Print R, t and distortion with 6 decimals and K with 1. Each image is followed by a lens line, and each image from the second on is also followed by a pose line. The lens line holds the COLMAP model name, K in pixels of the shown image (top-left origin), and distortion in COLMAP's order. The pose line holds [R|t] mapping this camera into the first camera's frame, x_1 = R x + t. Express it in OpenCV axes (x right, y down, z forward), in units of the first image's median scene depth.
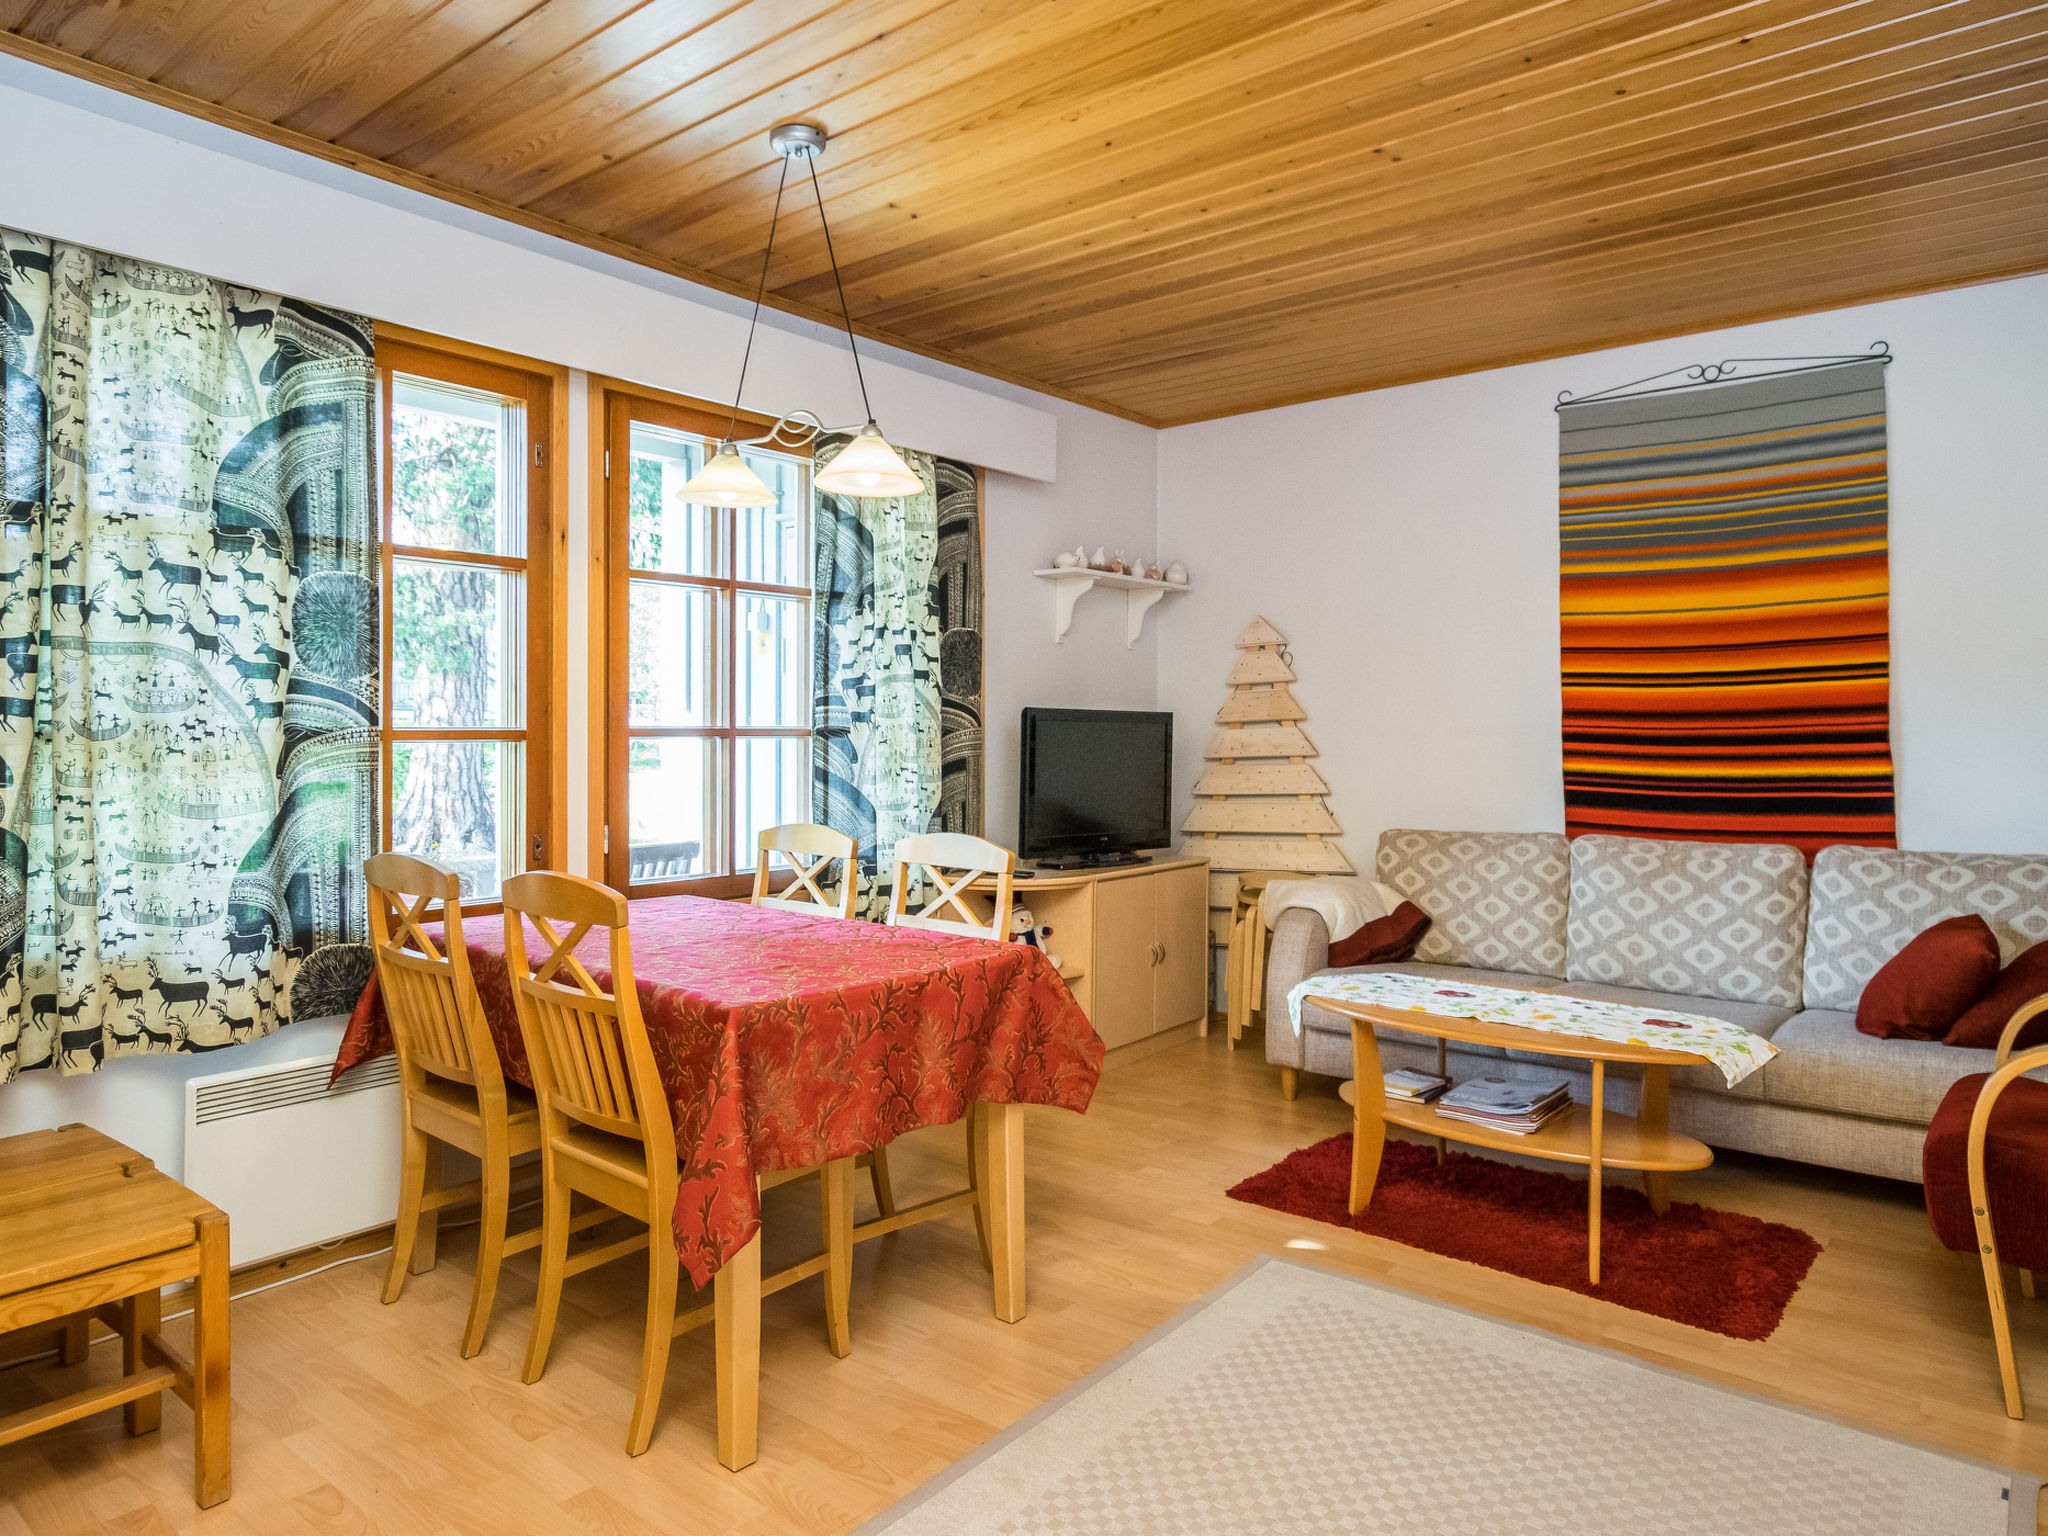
lens RADIAL K [[1257.5, 0, 1024.2], [0, 1257.5, 745.6], [0, 0, 1]] dist [-0.042505, 0.000300]
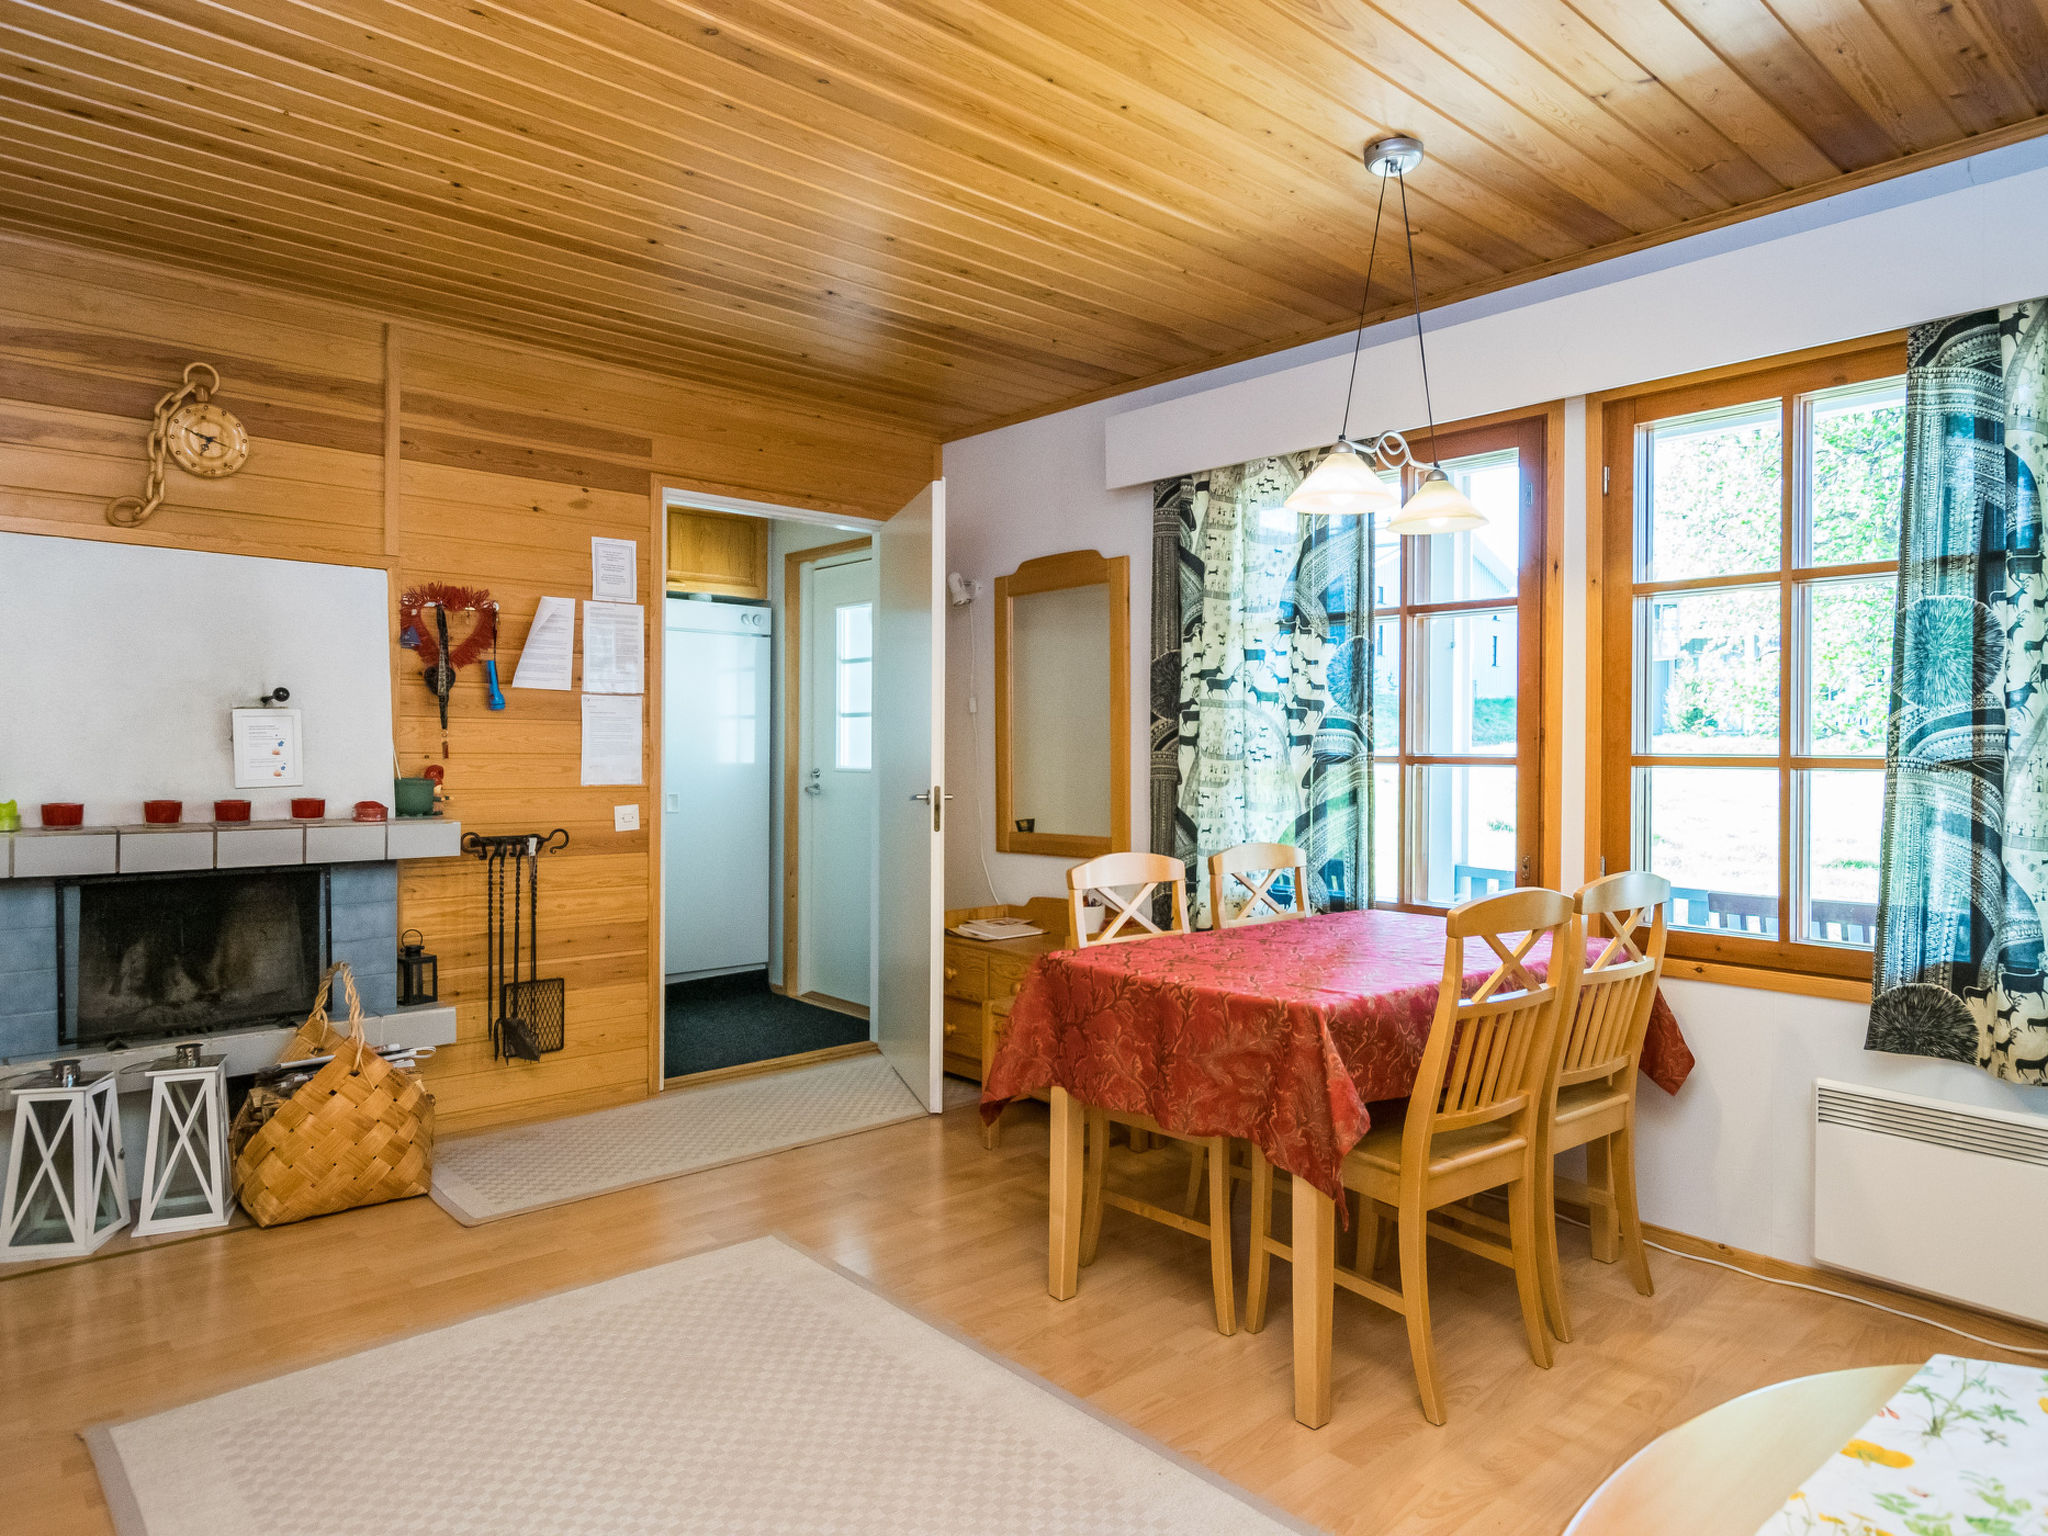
lens RADIAL K [[1263.3, 0, 1024.0], [0, 1263.3, 768.0], [0, 0, 1]] dist [0.002691, 0.001003]
pose [[-0.177063, 0.004341, -0.984190, 0.727814], [-0.028763, 0.999540, 0.009584, -0.001391], [0.983779, 0.030005, -0.176857, 0.763533]]
